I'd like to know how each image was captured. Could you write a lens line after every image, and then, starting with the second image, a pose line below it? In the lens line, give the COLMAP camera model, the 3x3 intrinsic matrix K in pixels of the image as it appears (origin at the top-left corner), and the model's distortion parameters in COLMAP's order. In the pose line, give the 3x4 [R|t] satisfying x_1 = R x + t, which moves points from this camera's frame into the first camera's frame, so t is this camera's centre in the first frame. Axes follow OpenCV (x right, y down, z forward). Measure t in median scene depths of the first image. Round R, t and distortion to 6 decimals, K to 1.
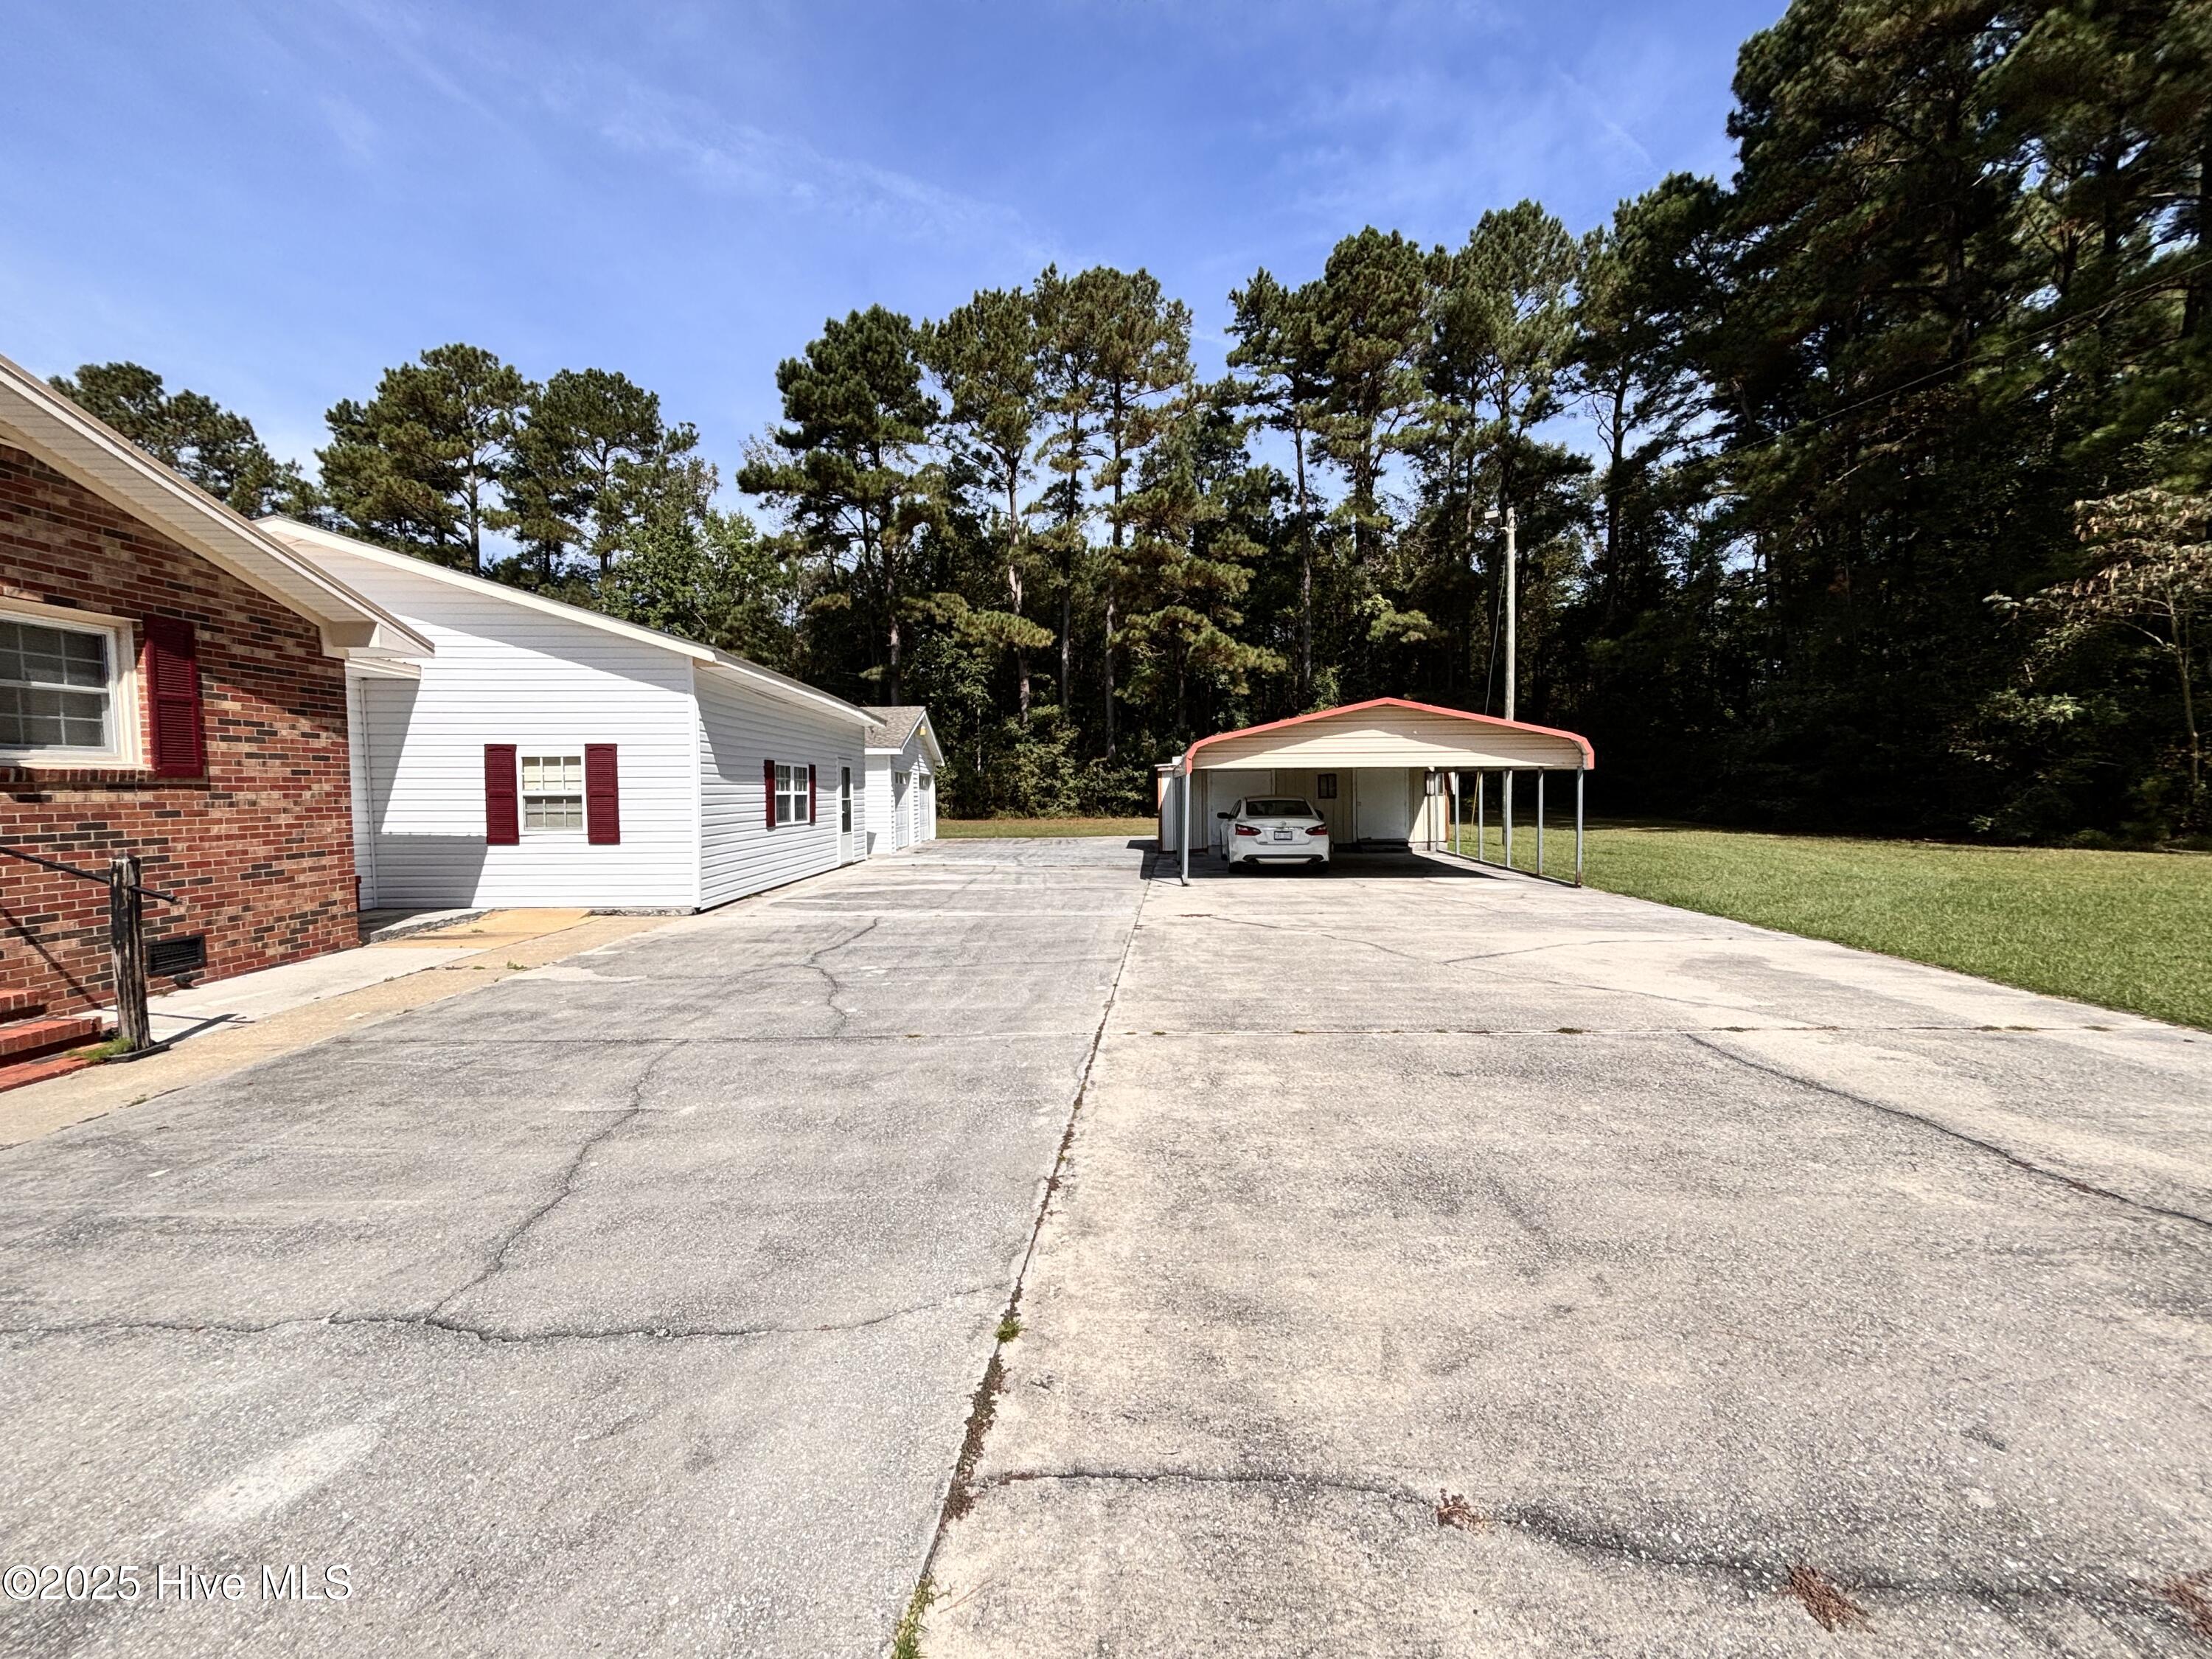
lens RADIAL K [[888.3, 0, 1112.9], [0, 888.3, 832.6], [0, 0, 1]] dist [-0.001240, -0.000525]
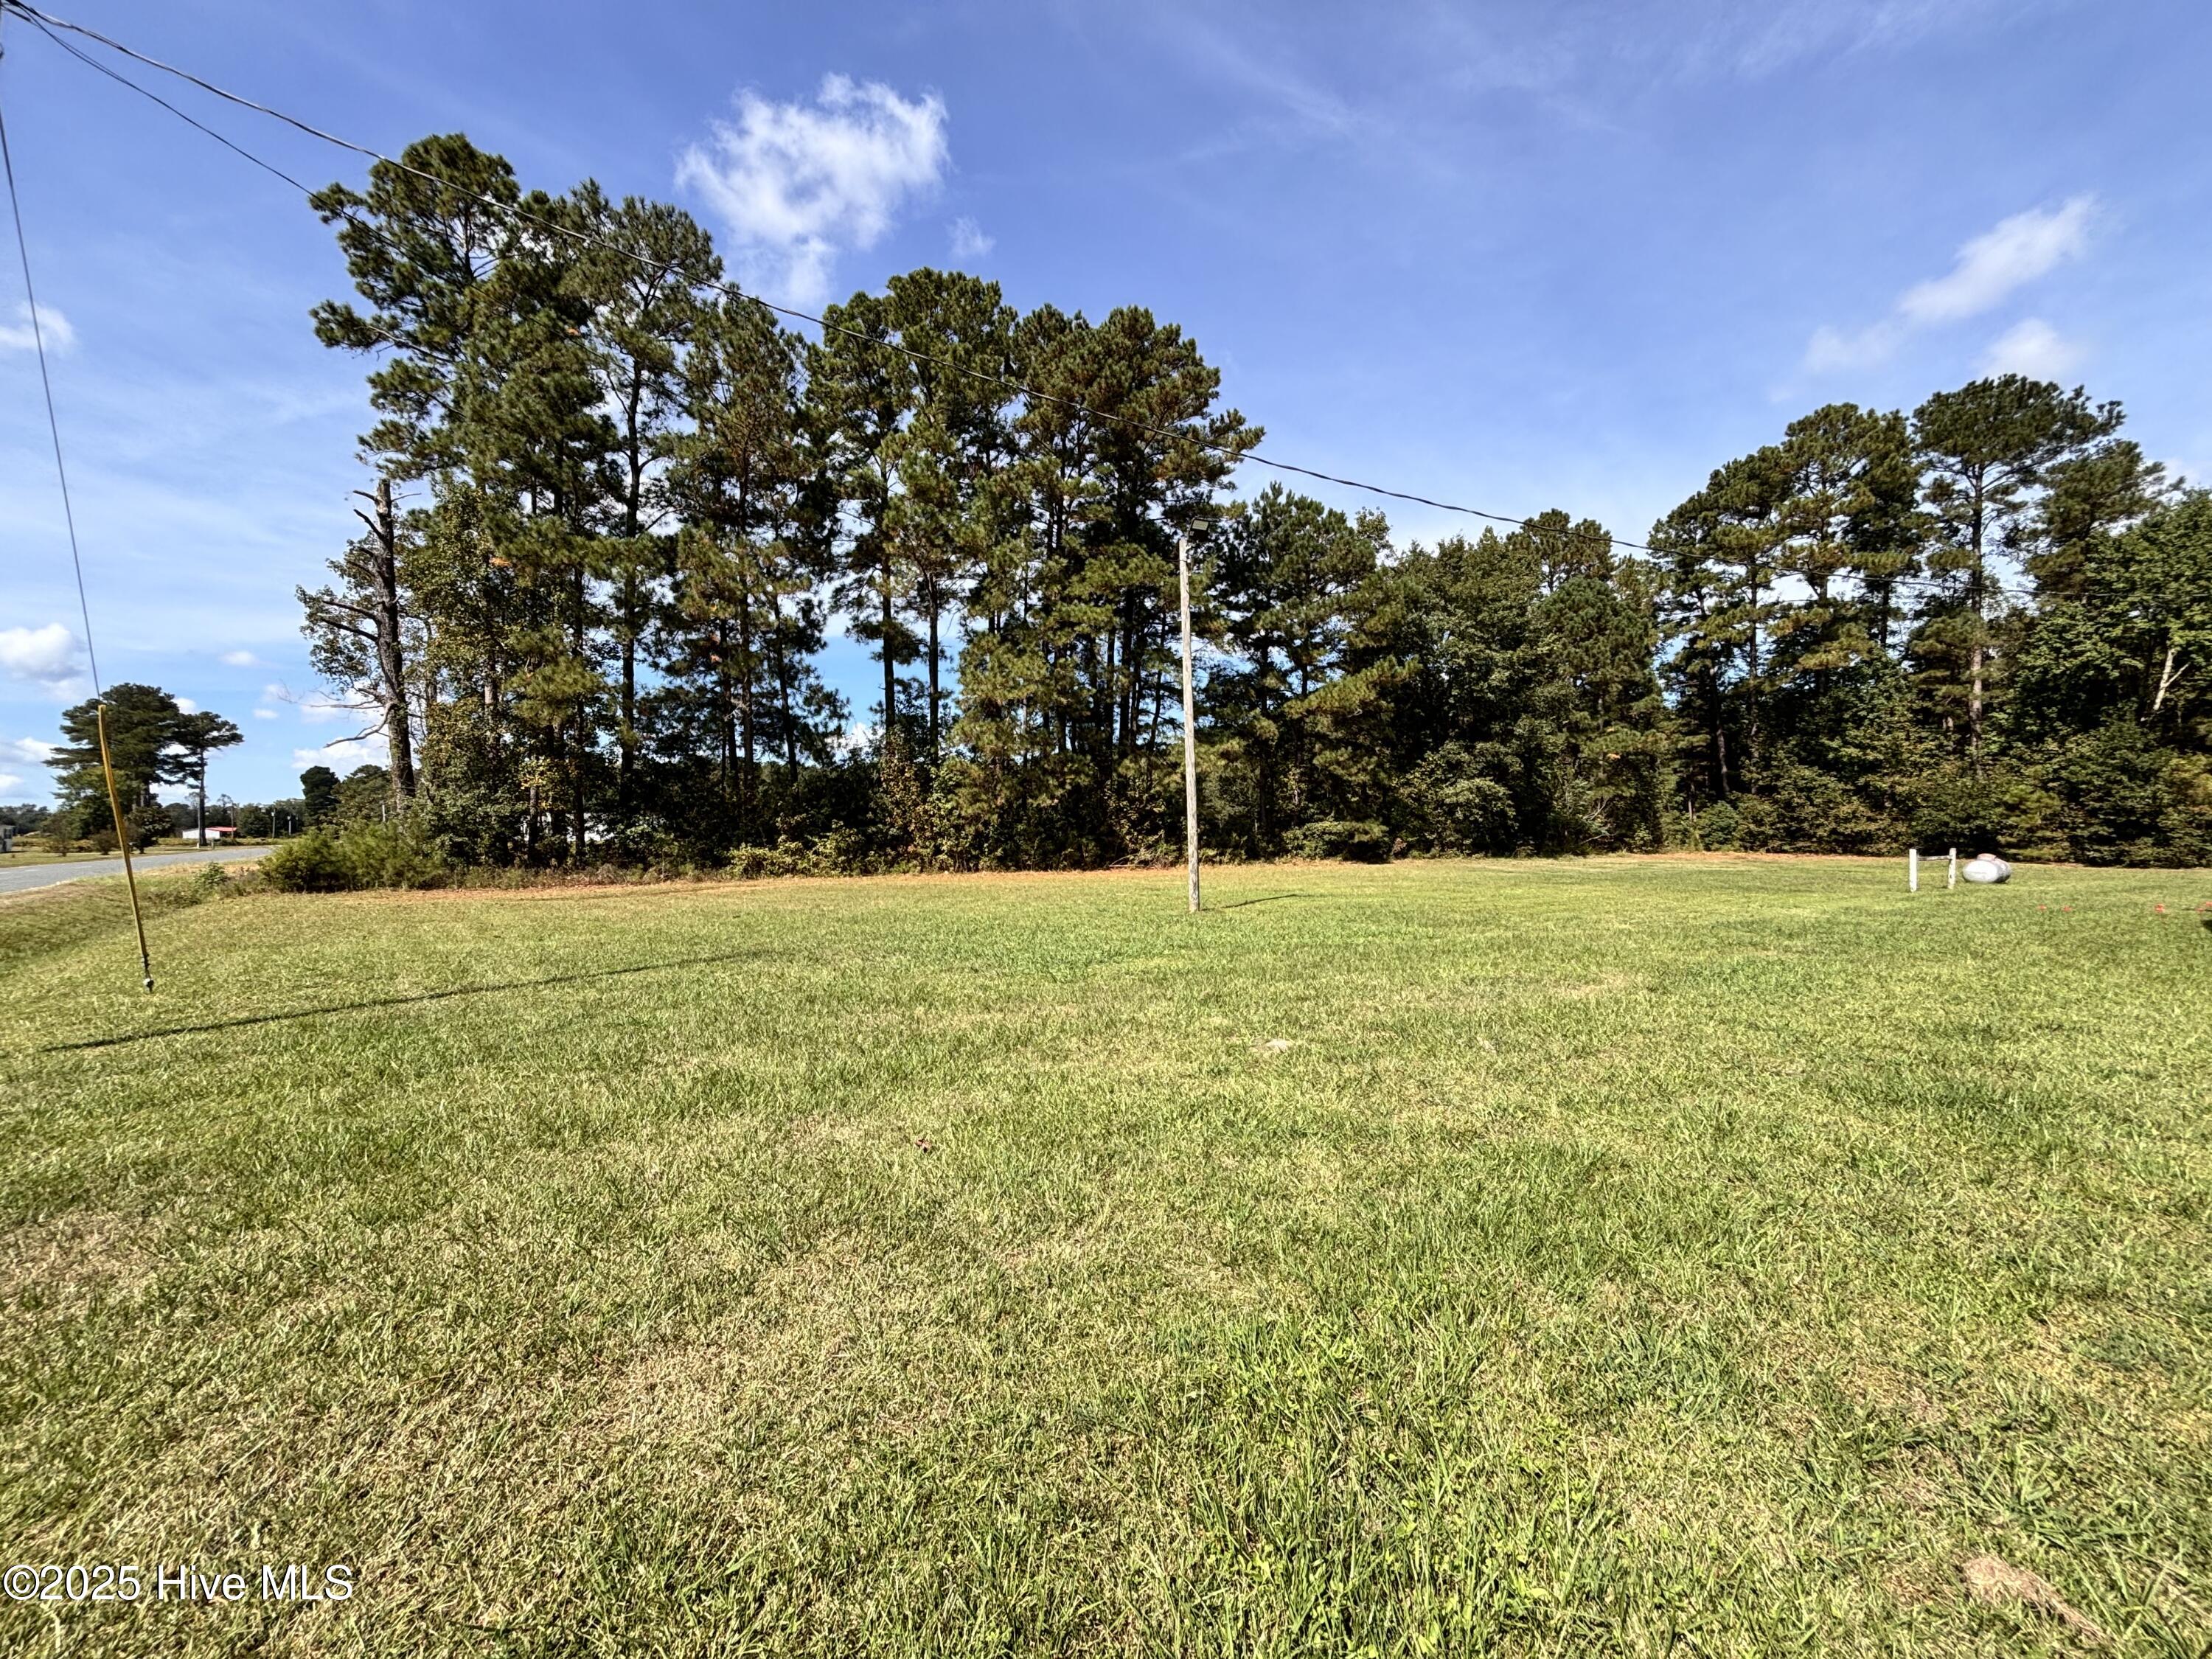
lens RADIAL K [[888.3, 0, 1100.8], [0, 888.3, 839.2], [0, 0, 1]] dist [-0.001240, -0.000525]
pose [[0.602405, 0.006868, -0.798161, -0.466519], [-0.045895, 0.998607, -0.026046, 0.025476], [0.796870, 0.052322, 0.601881, -0.312747]]
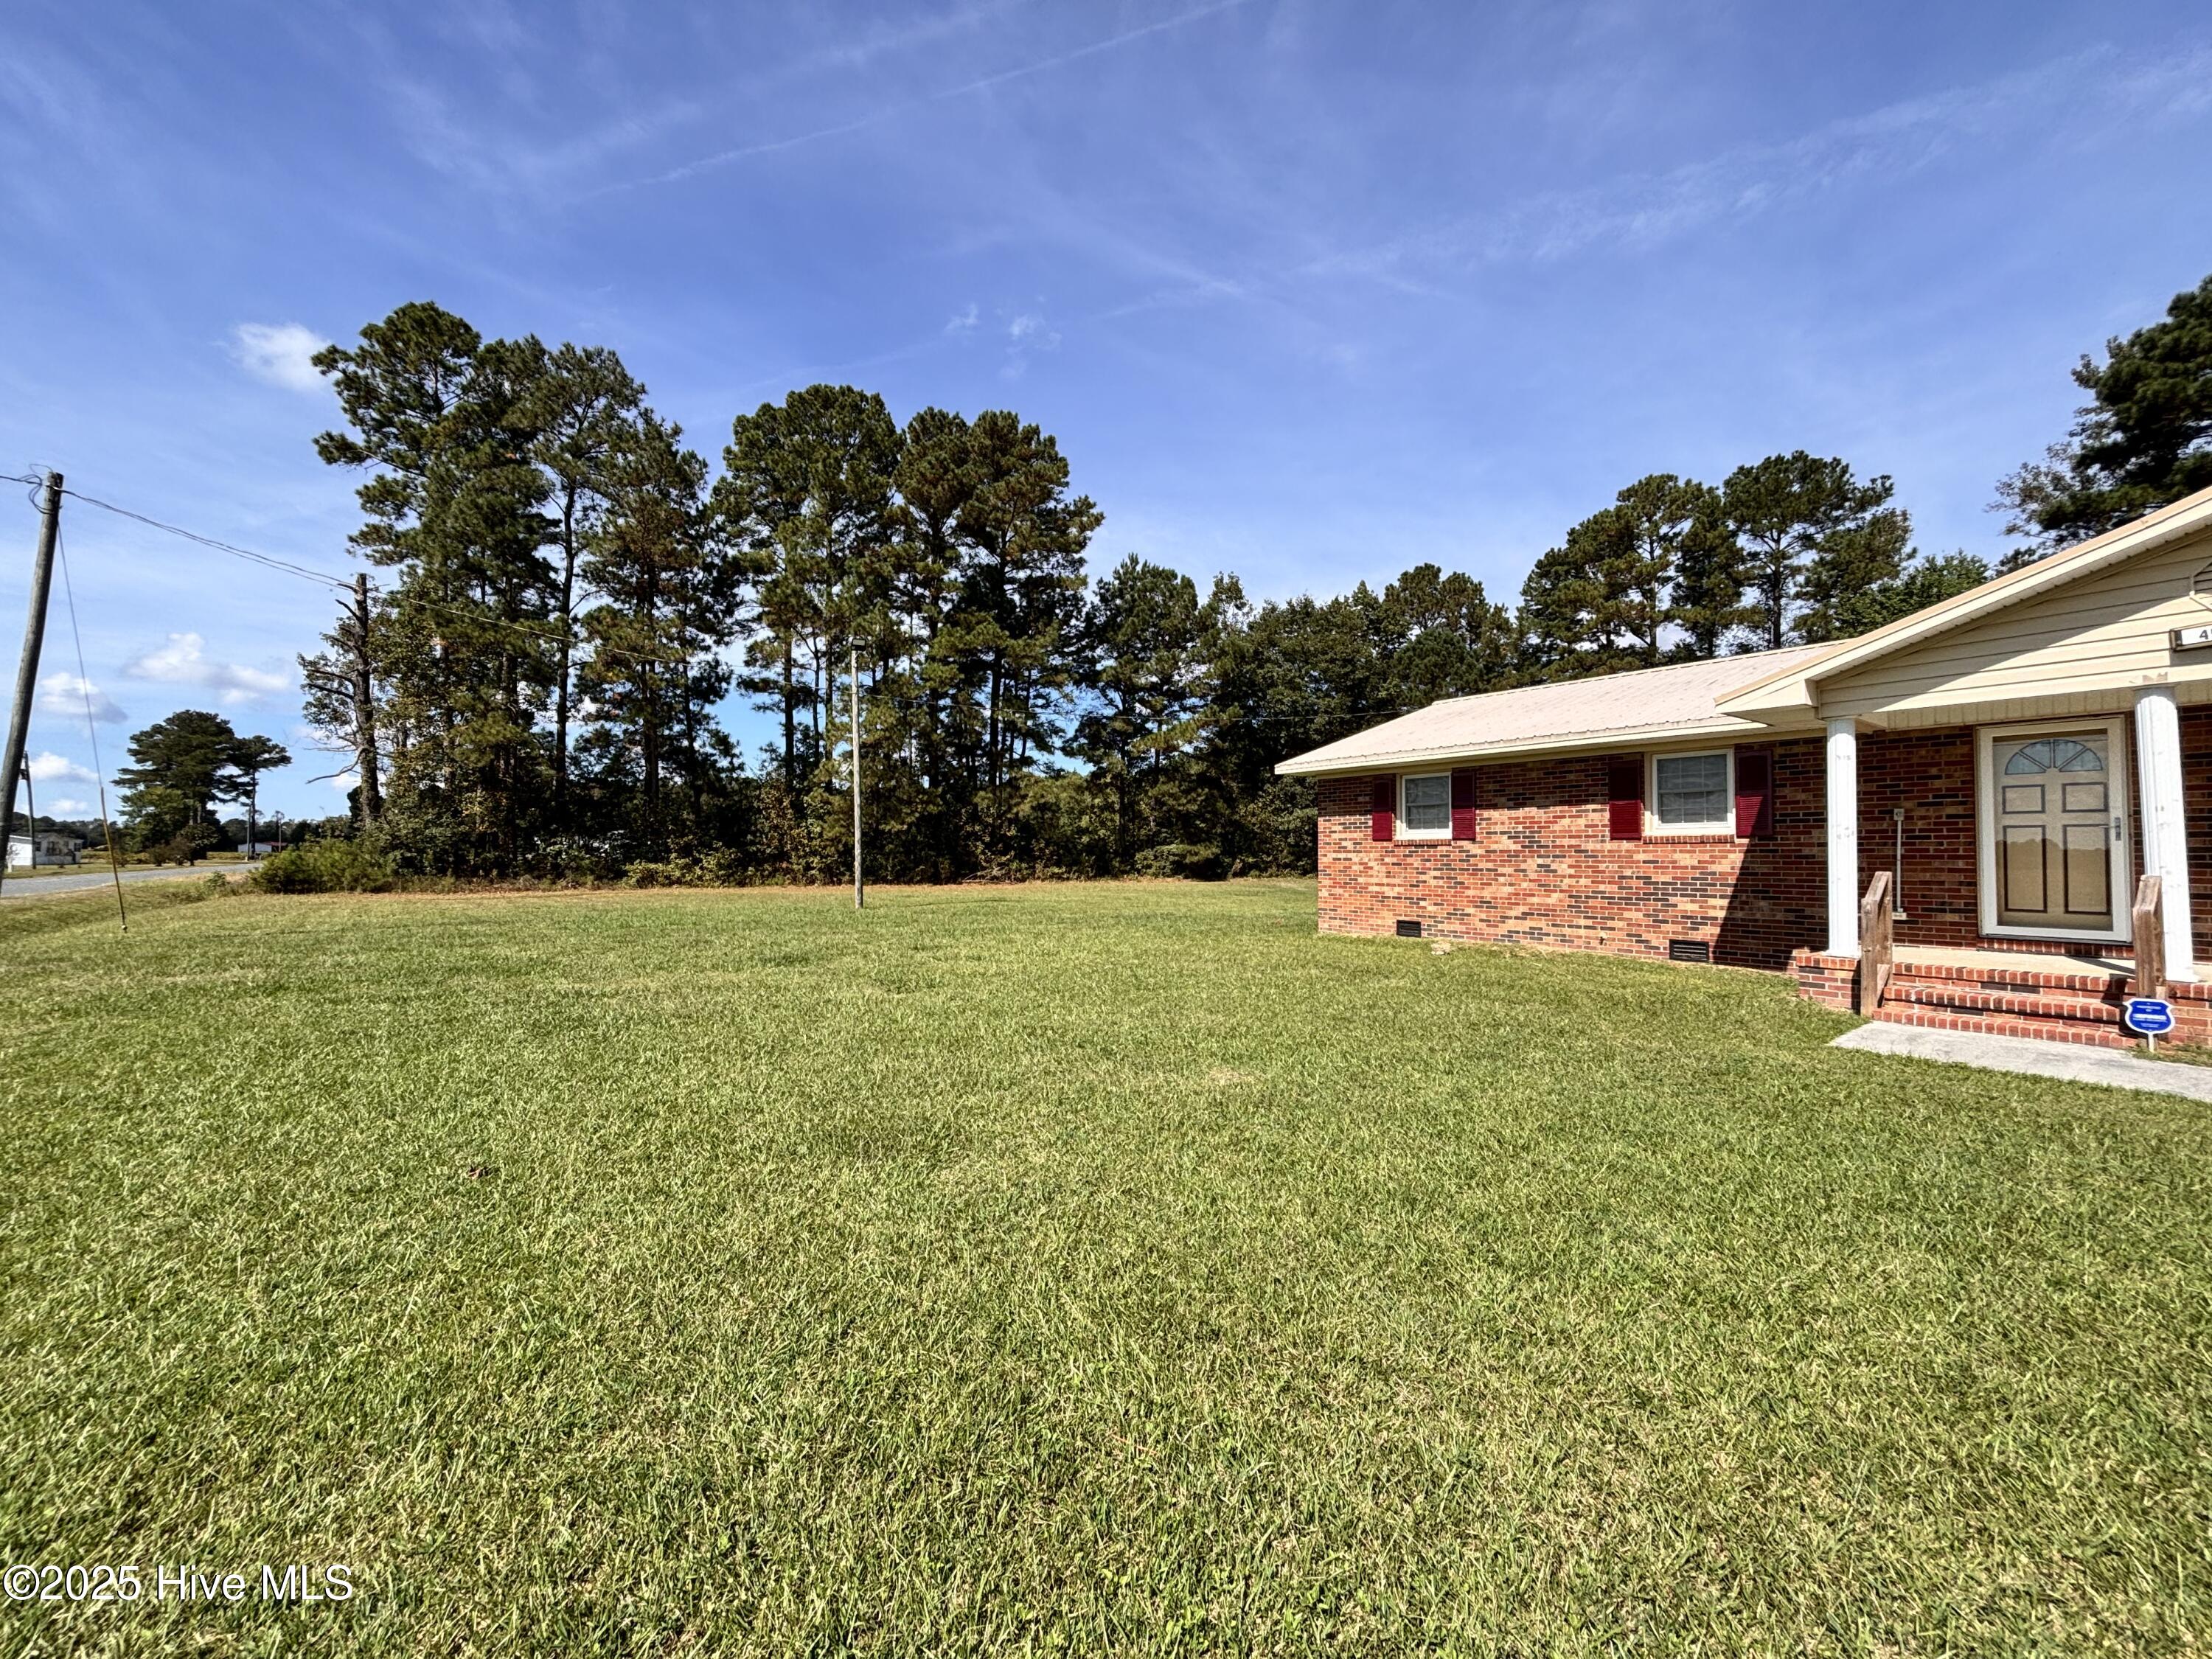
lens RADIAL K [[888.3, 0, 1102.8], [0, 888.3, 838.2], [0, 0, 1]] dist [-0.001240, -0.000525]
pose [[0.575342, -0.008581, -0.817868, -0.223815], [-0.054178, 0.997349, -0.048576, 0.020236], [0.816117, 0.072259, 0.573352, -0.245812]]
